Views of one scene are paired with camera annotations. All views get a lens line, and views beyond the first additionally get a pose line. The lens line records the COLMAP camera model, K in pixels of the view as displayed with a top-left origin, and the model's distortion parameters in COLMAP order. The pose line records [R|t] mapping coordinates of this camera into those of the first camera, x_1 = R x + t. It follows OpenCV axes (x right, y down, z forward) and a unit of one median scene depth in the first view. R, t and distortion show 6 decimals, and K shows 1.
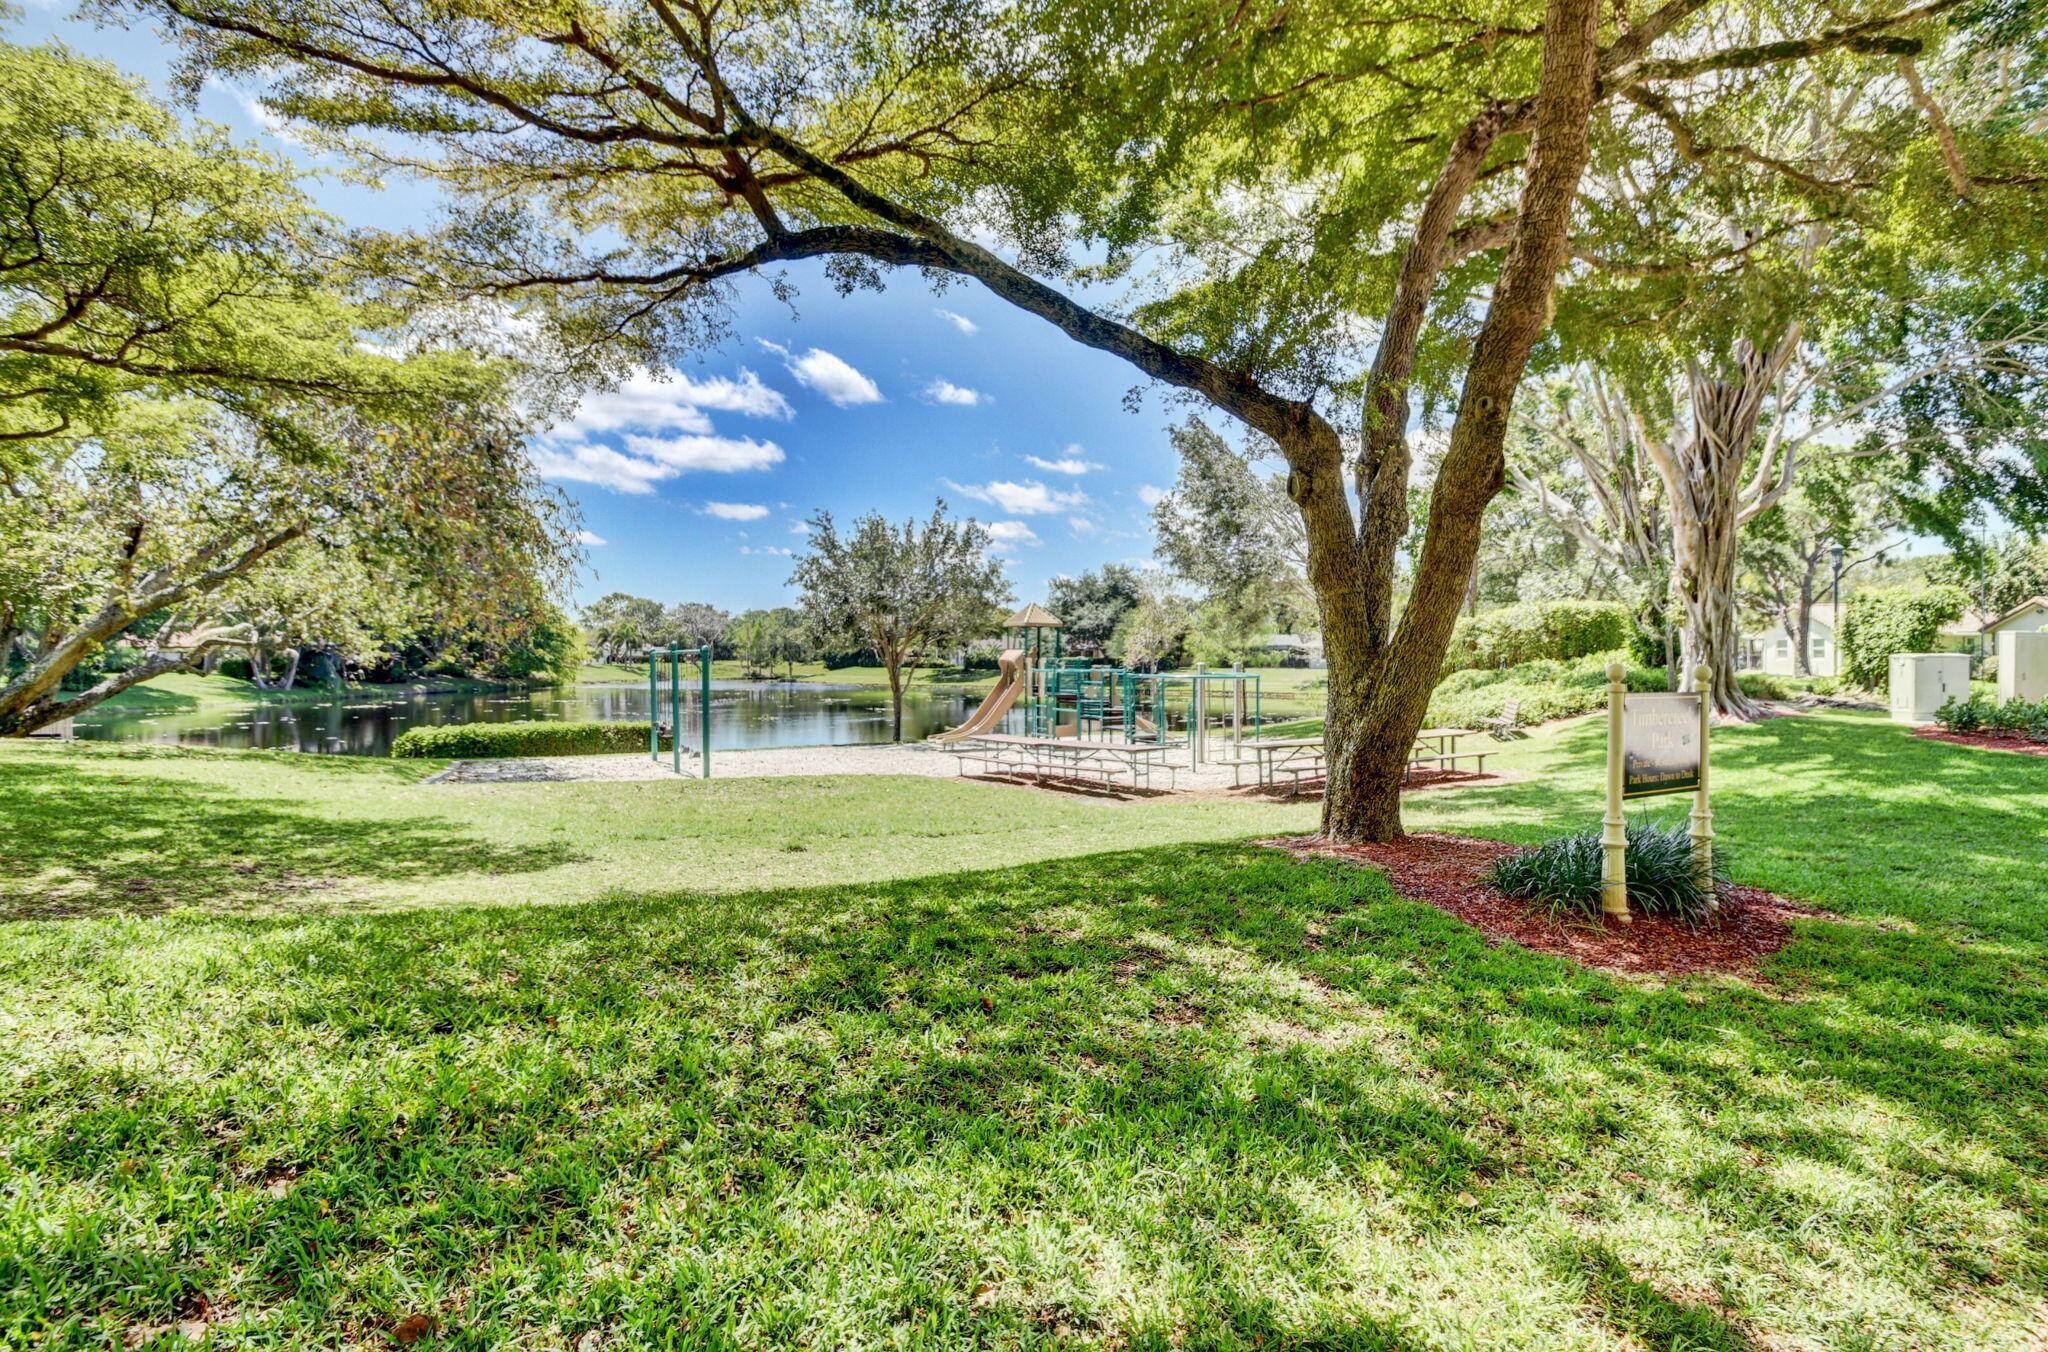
lens RADIAL K [[1016.2, 0, 1024.0], [0, 1016.2, 676.0], [0, 0, 1]] dist [0.000740, -0.025841]
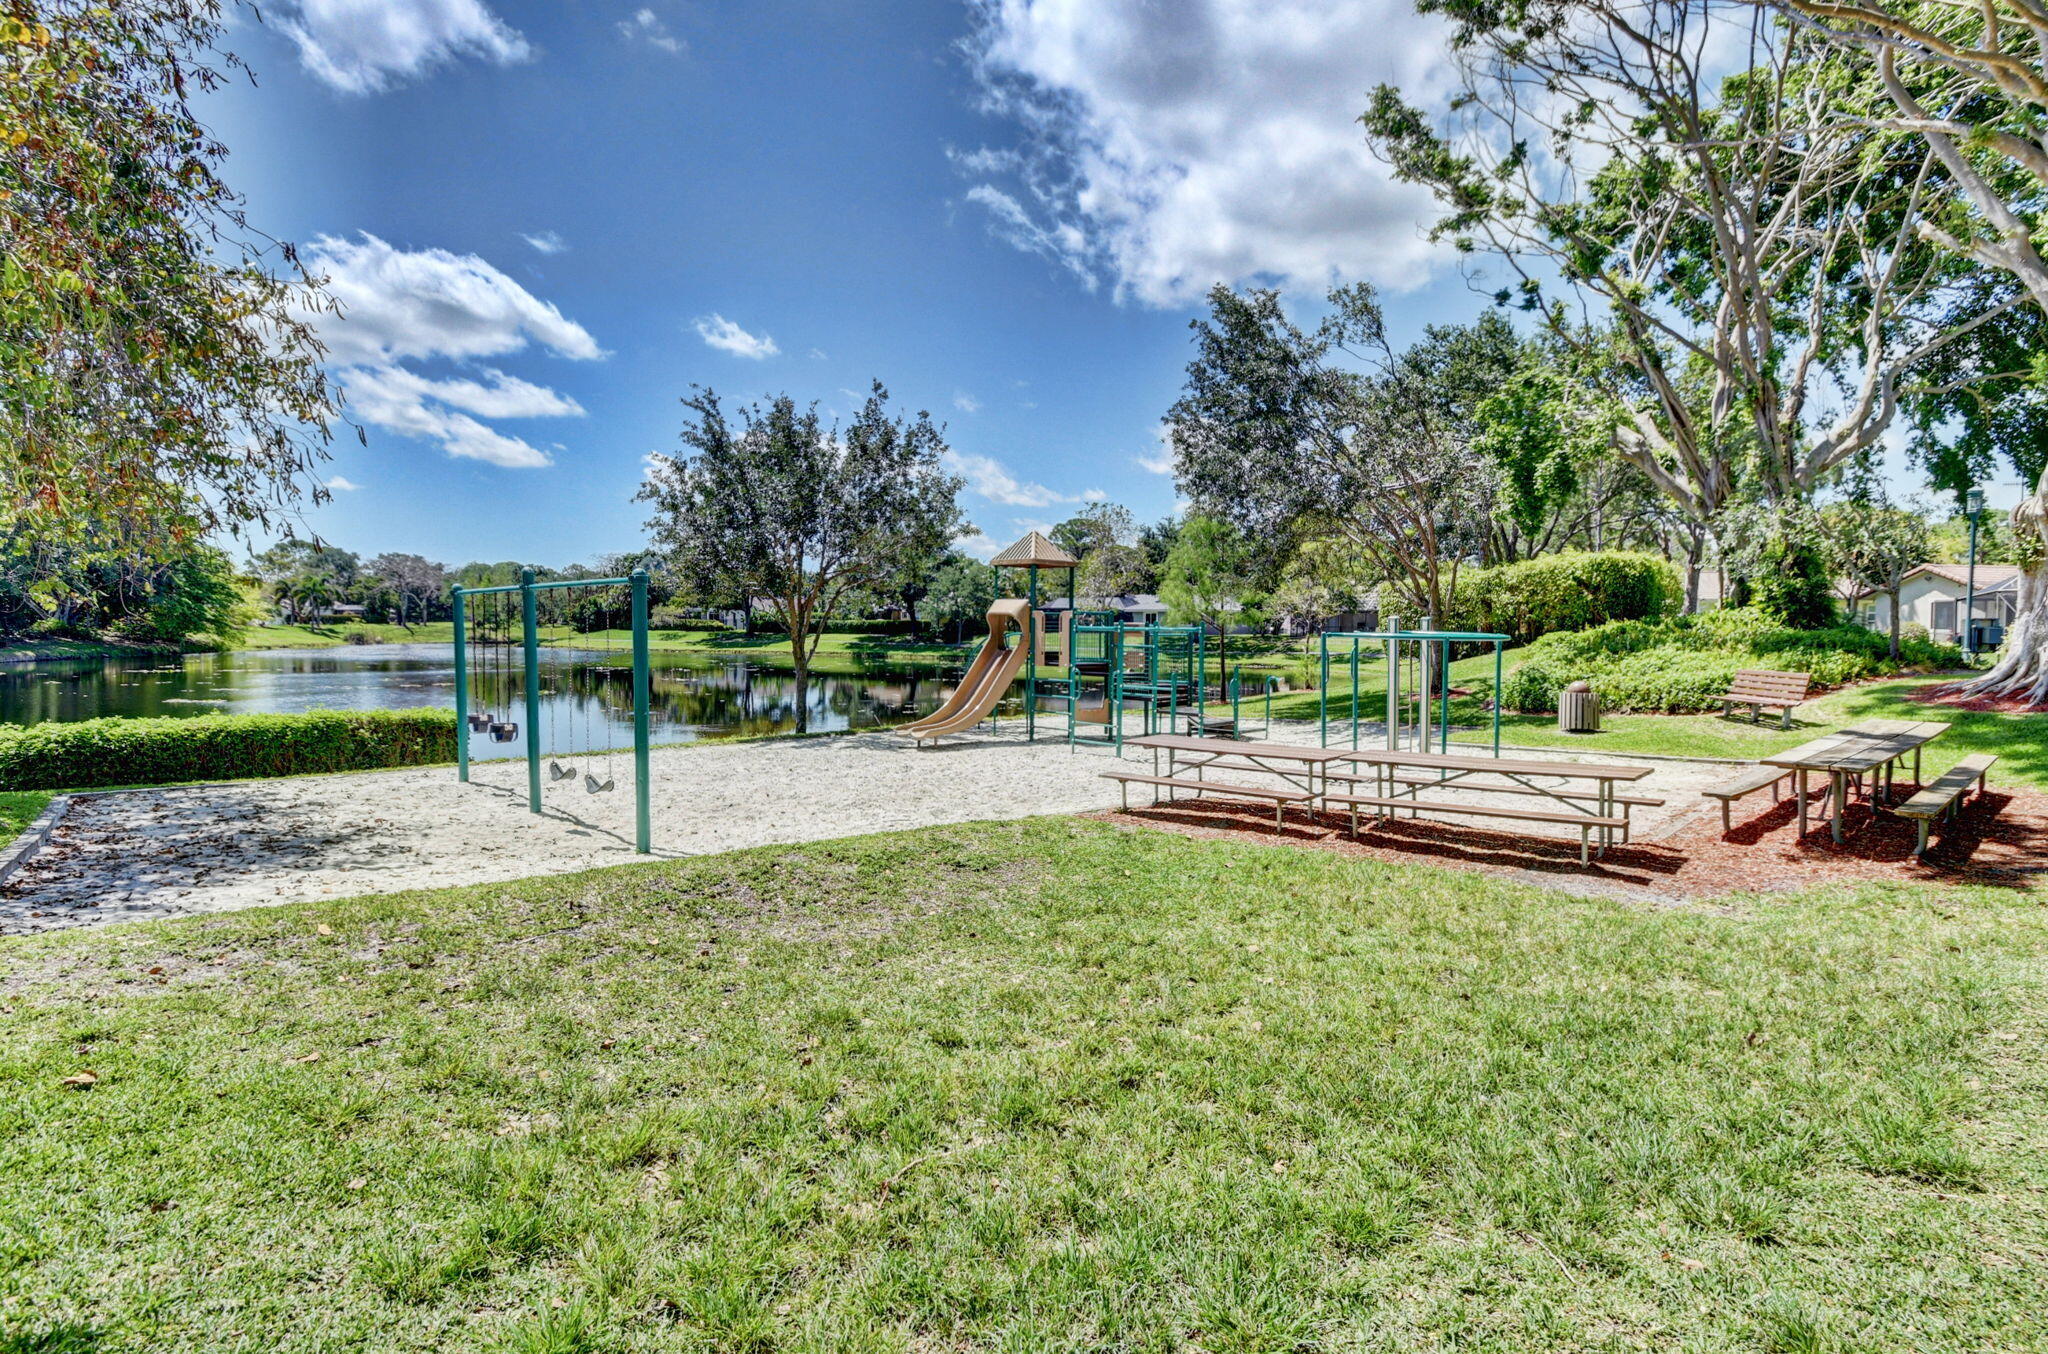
lens RADIAL K [[1016.2, 0, 1024.0], [0, 1016.2, 677.0], [0, 0, 1]] dist [0.000740, -0.025841]
pose [[0.969666, -0.005262, 0.244378, -0.047951], [-0.003282, 0.999398, 0.034540, 0.000927], [-0.244413, -0.034294, 0.969065, 0.090213]]
